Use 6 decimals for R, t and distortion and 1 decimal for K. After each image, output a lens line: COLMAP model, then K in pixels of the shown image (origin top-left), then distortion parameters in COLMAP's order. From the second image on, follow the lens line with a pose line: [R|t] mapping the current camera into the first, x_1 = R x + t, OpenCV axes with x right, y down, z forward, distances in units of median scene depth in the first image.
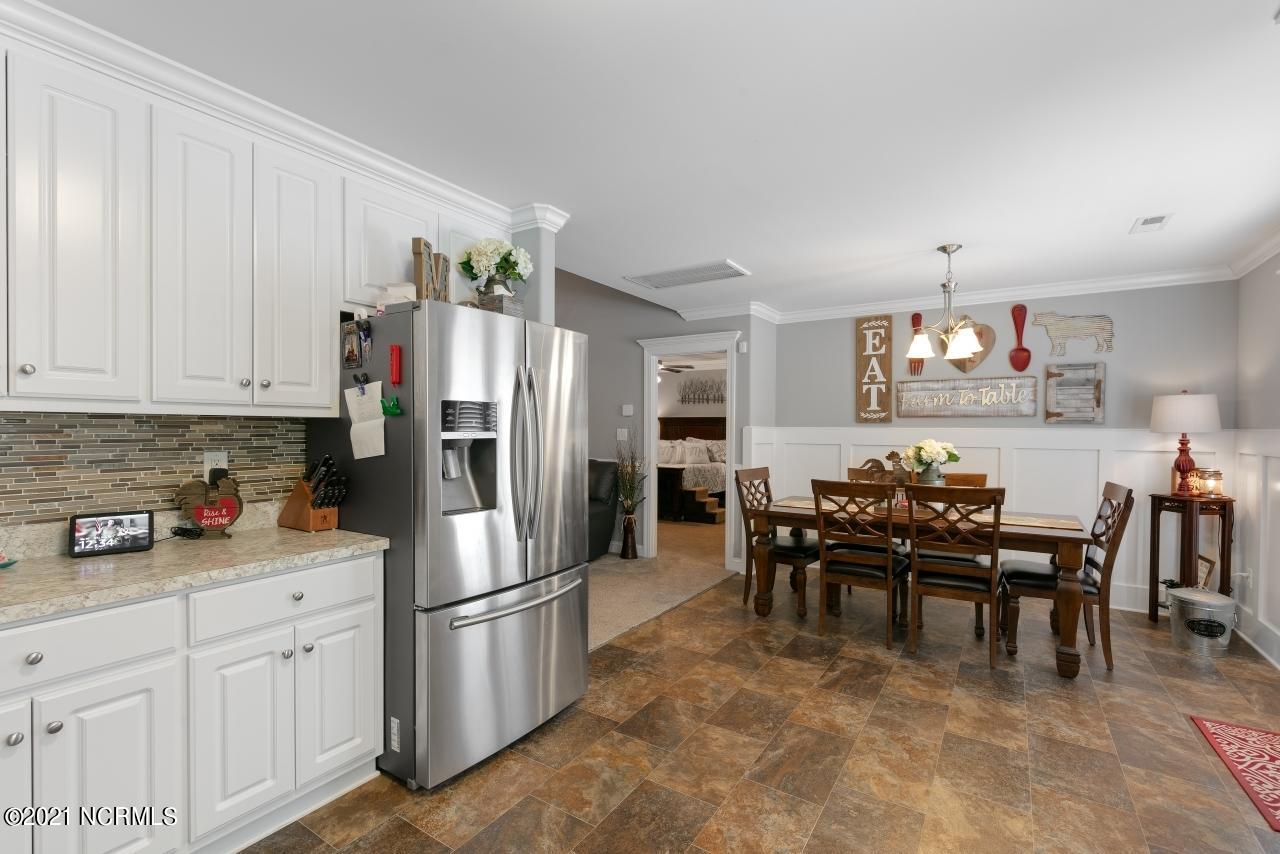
lens RADIAL K [[575.1, 0, 637.5], [0, 575.1, 448.7], [0, 0, 1]] dist [-0.001827, -0.000705]
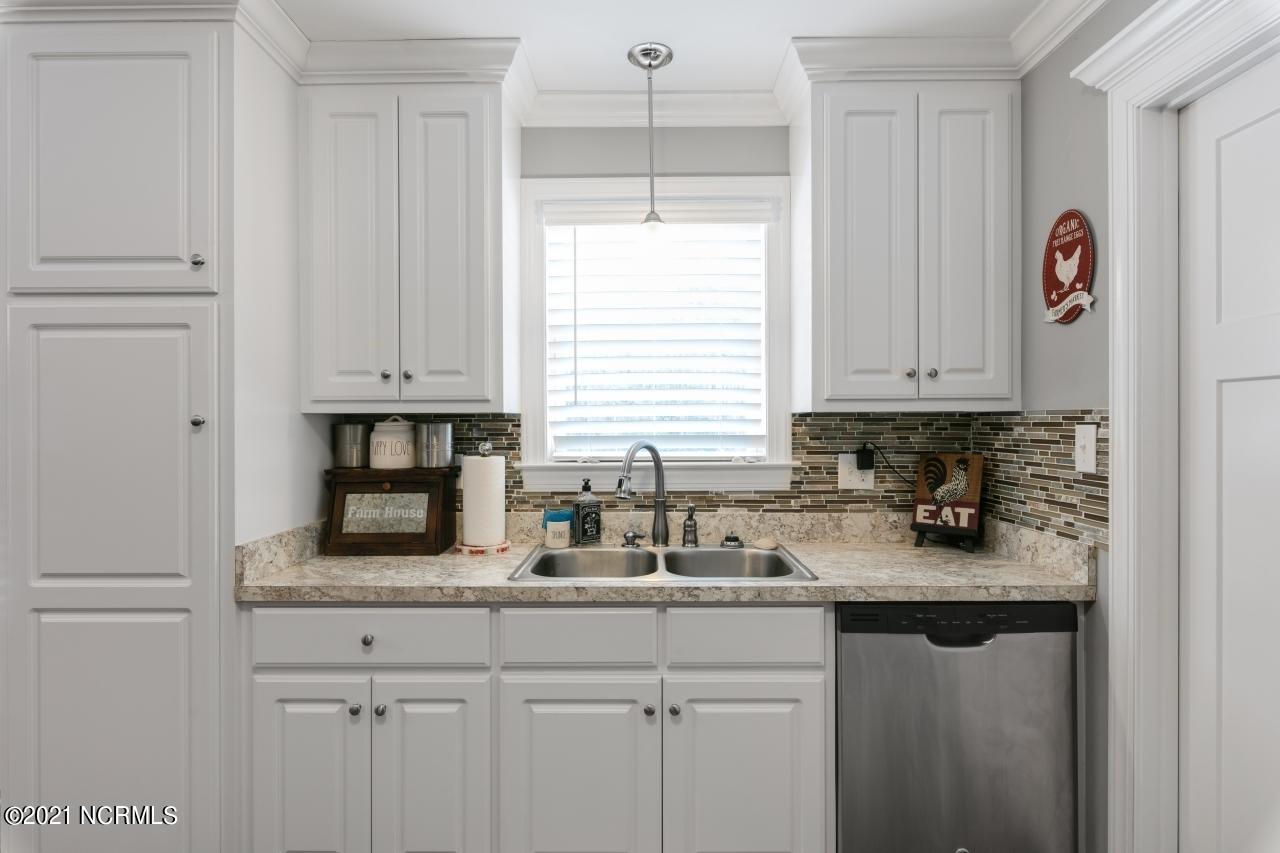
lens RADIAL K [[748.4, 0, 640.0], [0, 748.4, 426.5], [0, 0, 1]] dist [0.000137, 0.000123]
pose [[0.532579, -0.005267, -0.846364, 0.266634], [-0.023875, 0.999489, -0.021243, -0.013825], [0.846044, 0.031520, 0.532181, 0.420237]]
